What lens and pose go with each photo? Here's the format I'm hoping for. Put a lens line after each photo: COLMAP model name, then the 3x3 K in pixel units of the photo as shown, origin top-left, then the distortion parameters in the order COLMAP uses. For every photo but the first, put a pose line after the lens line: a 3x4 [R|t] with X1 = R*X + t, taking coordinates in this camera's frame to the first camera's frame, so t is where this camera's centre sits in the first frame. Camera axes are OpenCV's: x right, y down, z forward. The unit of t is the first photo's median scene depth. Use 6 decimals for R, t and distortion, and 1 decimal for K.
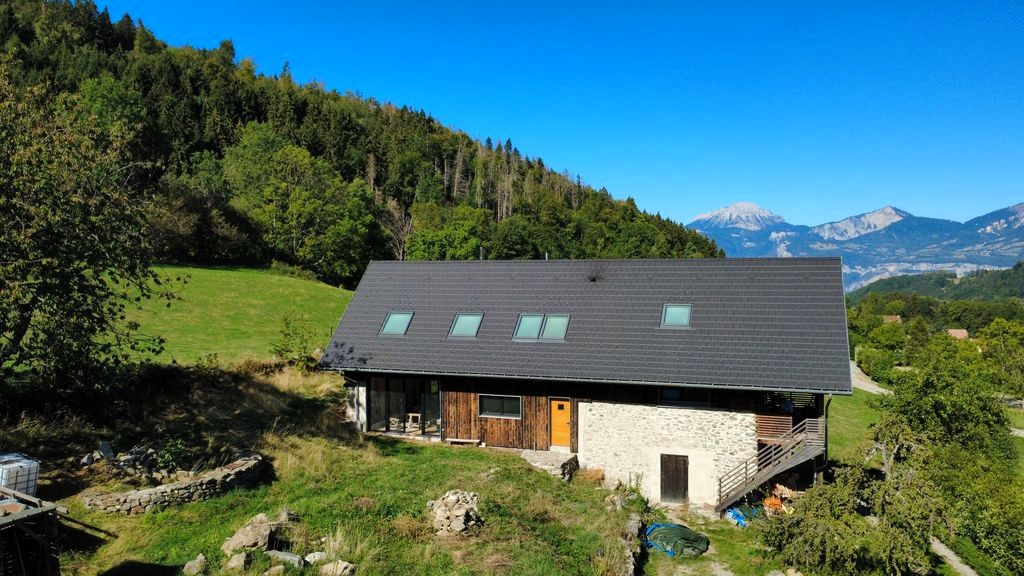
lens RADIAL K [[750.1, 0, 512.0], [0, 750.1, 288.0], [0, 0, 1]] dist [-0.006878, -0.001315]
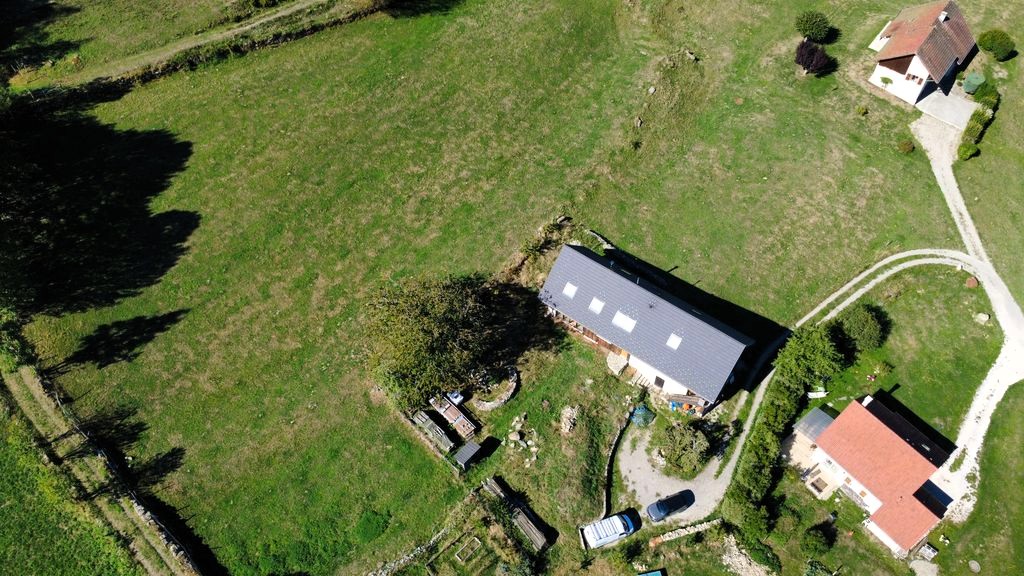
lens RADIAL K [[750.1, 0, 512.0], [0, 750.1, 288.0], [0, 0, 1]] dist [-0.006878, -0.001315]
pose [[0.950541, 0.241696, -0.195074, 0.019891], [0.001104, 0.625428, 0.780281, -0.268575], [0.310596, -0.741905, 0.594229, -0.069108]]
